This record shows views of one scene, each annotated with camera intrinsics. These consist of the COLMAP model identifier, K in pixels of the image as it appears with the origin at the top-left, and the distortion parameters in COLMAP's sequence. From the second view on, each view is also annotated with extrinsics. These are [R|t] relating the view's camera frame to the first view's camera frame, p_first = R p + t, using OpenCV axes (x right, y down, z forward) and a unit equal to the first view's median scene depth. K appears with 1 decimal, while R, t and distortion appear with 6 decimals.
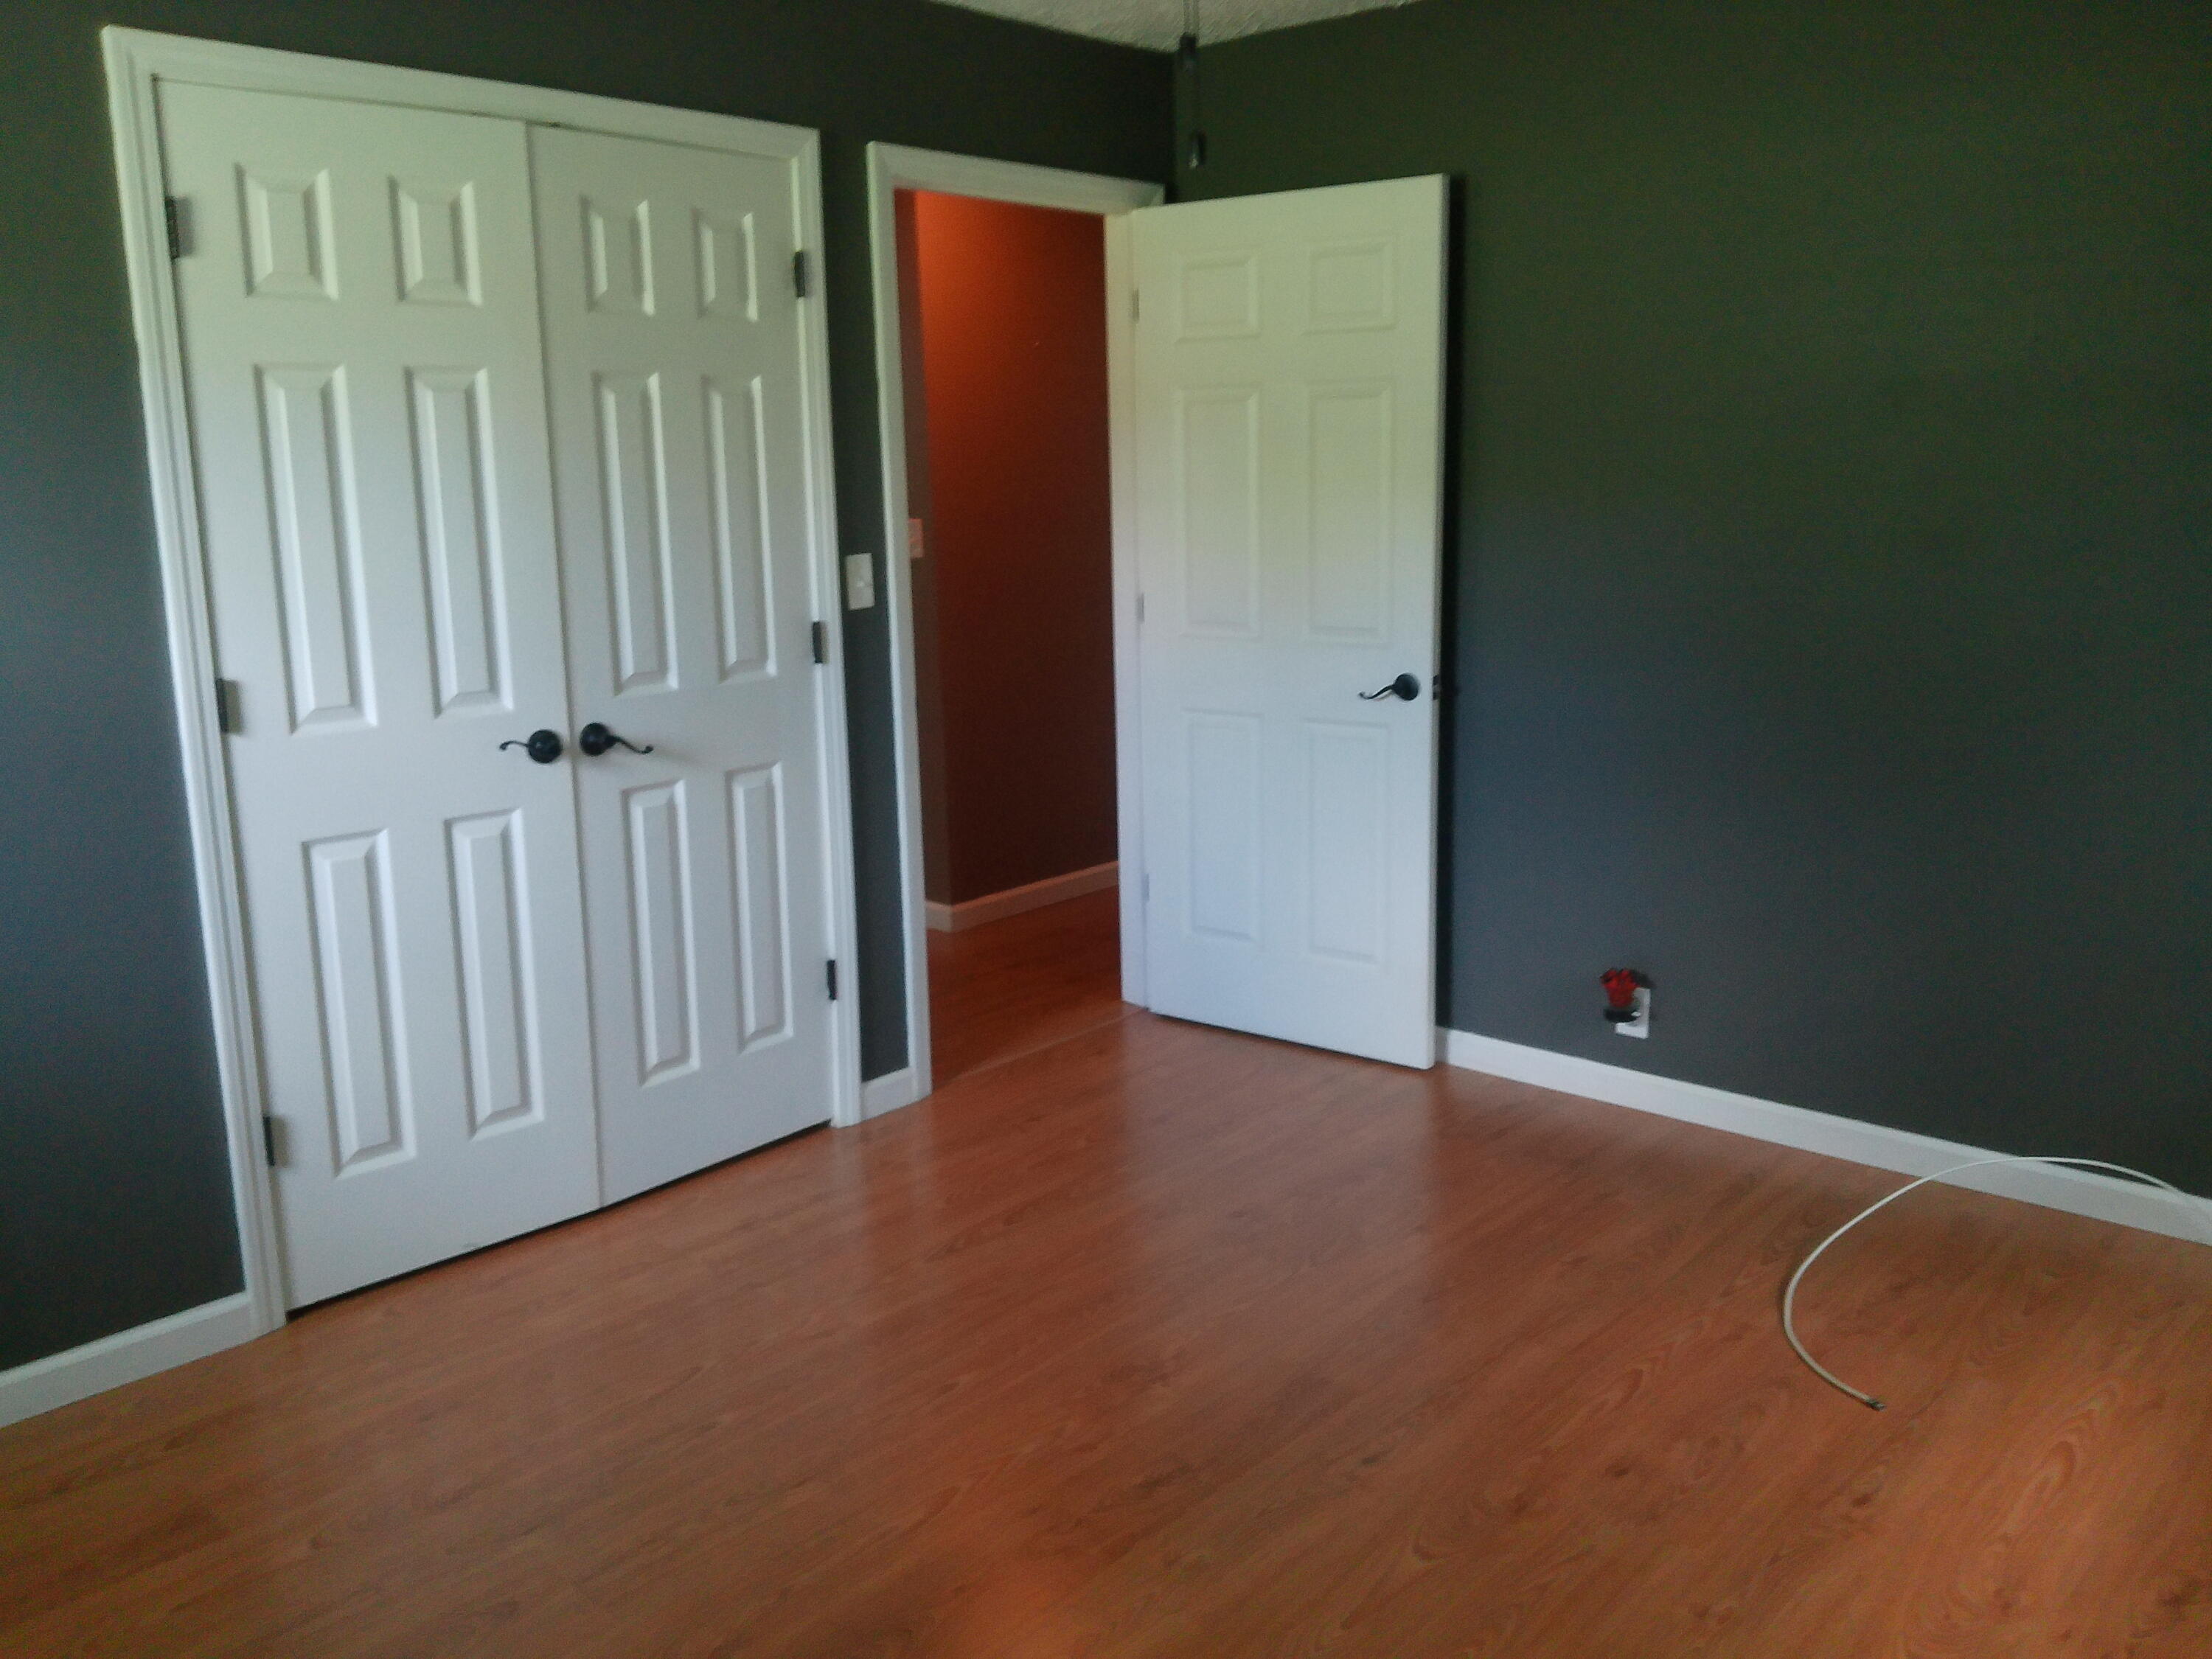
lens RADIAL K [[1833.1, 0, 1112.5], [0, 1833.1, 800.3], [0, 0, 1]] dist [0.116787, -0.227727]
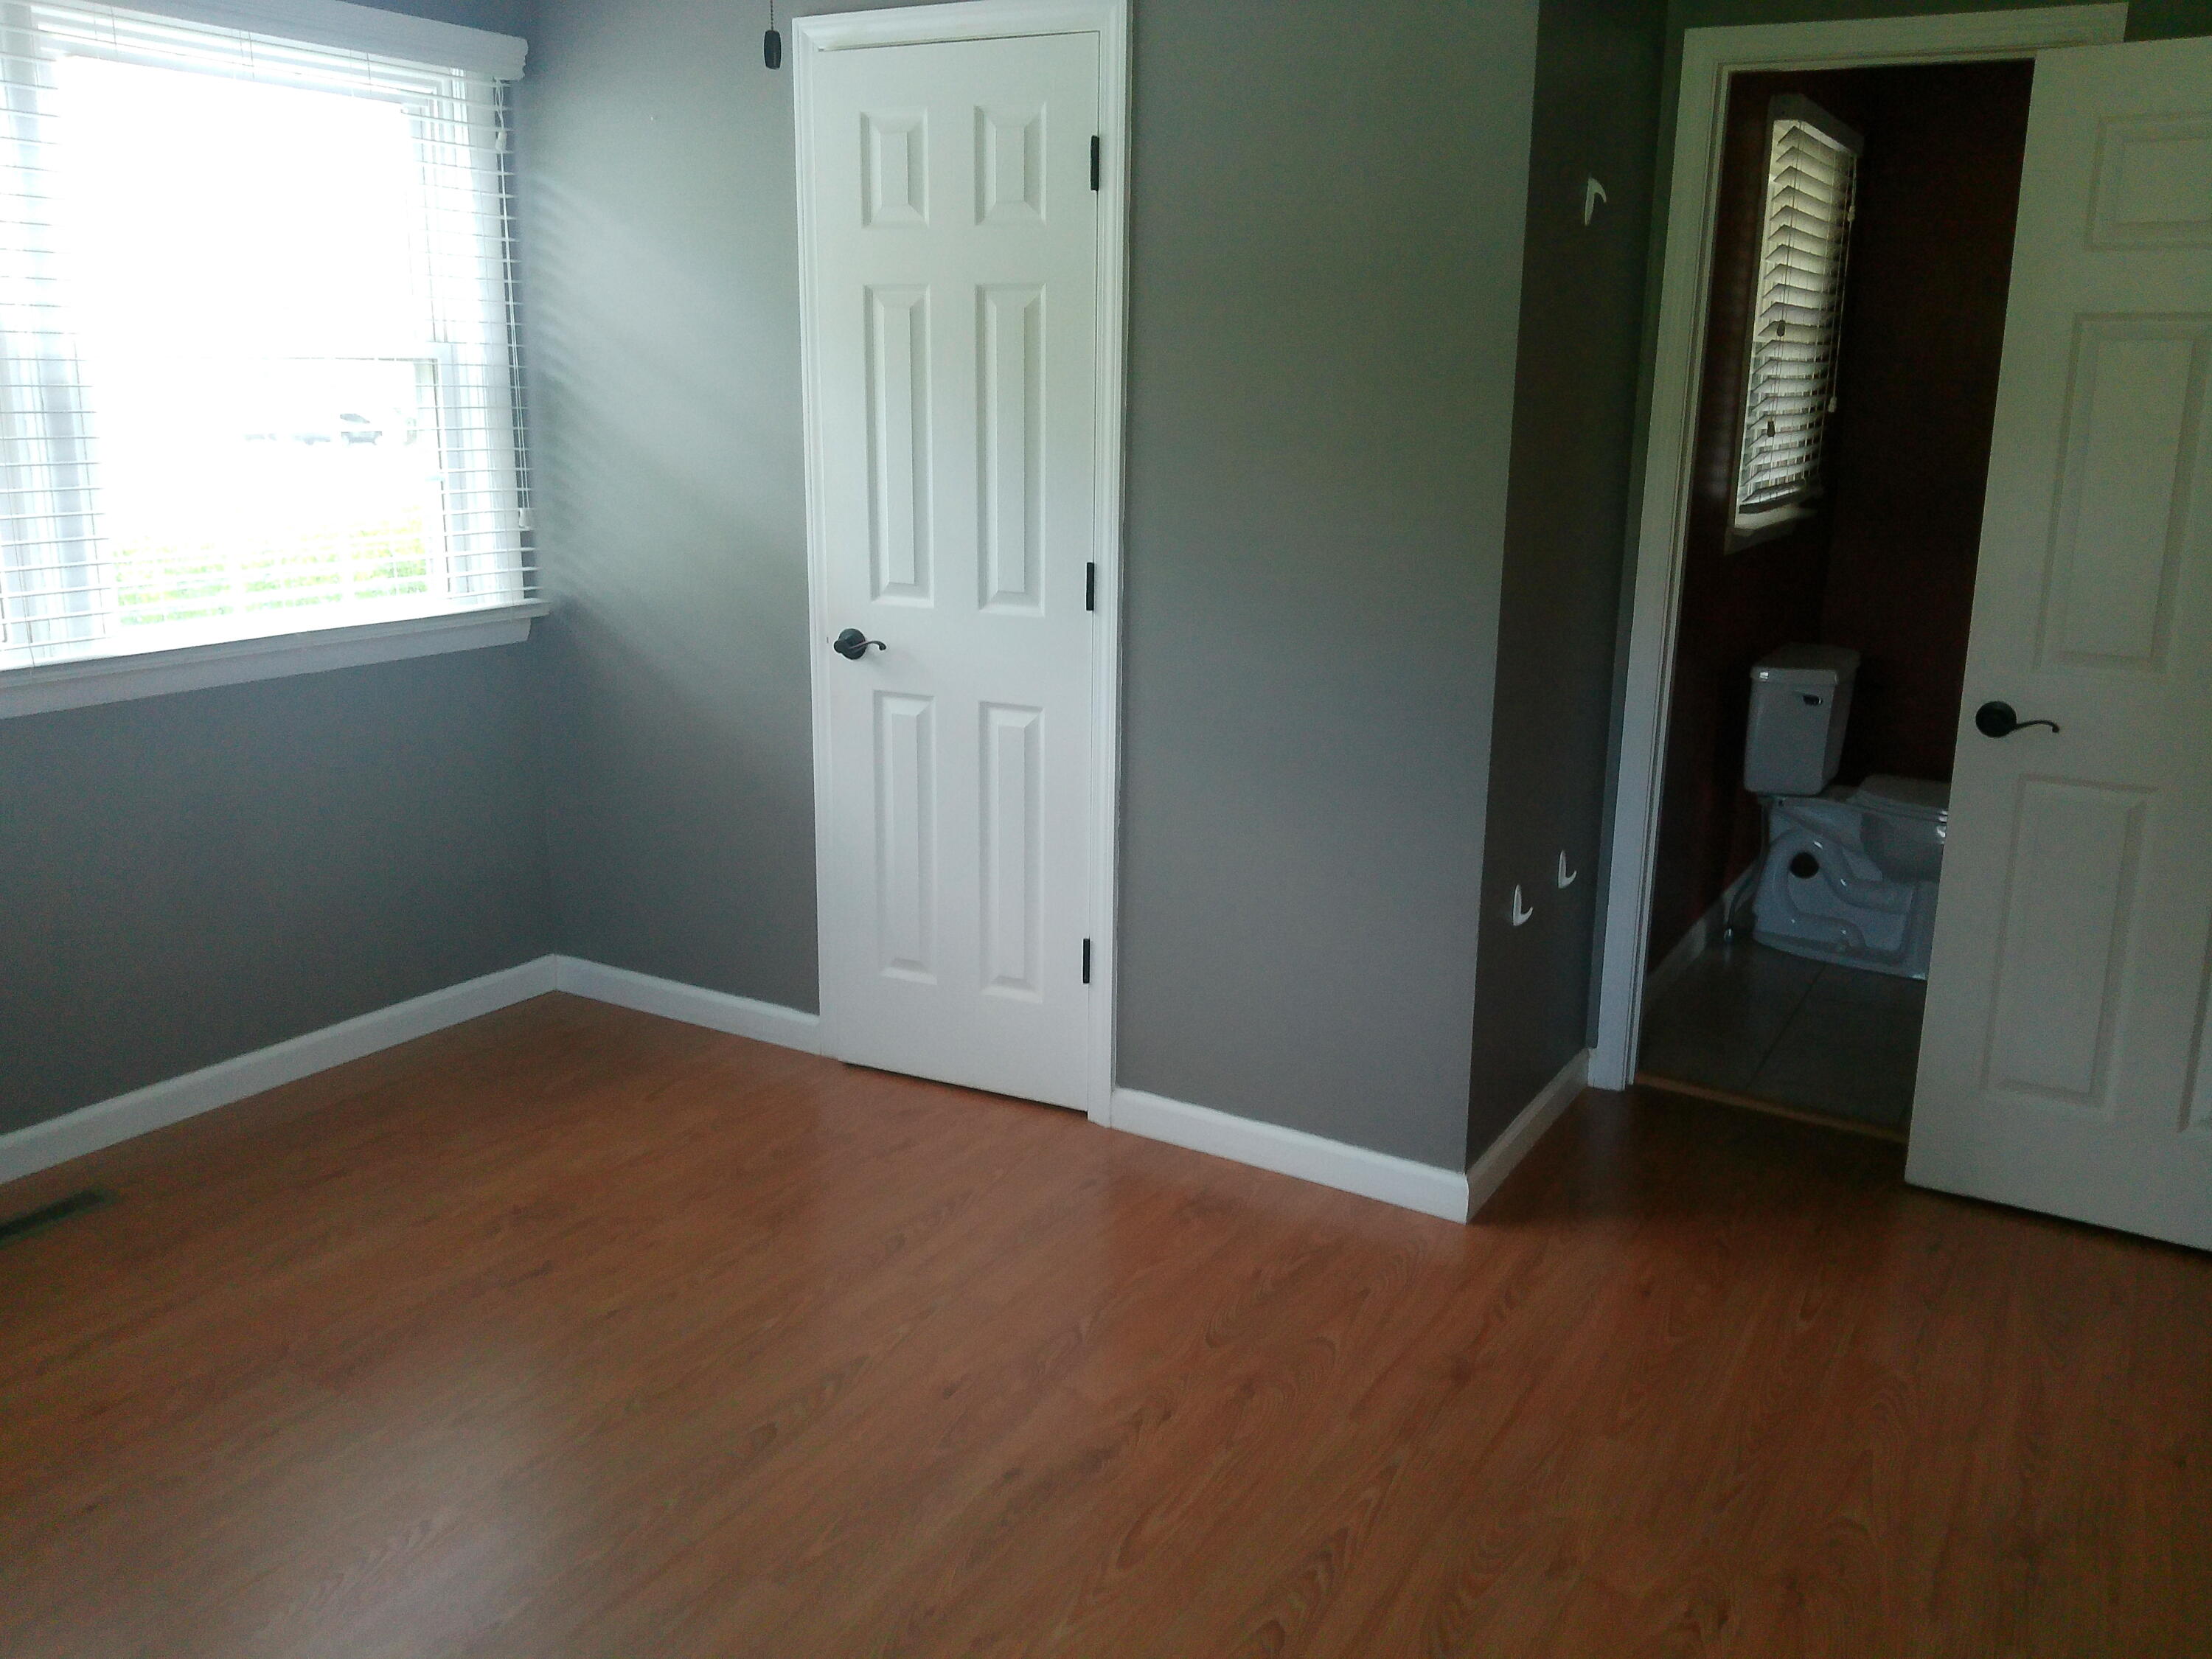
lens RADIAL K [[1833.1, 0, 1112.5], [0, 1833.1, 800.3], [0, 0, 1]] dist [0.116787, -0.227727]
pose [[0.248562, 0.237966, -0.938930, 0.732514], [-0.202847, 0.960646, 0.189770, -0.163878], [0.947138, 0.143290, 0.287050, 0.805465]]
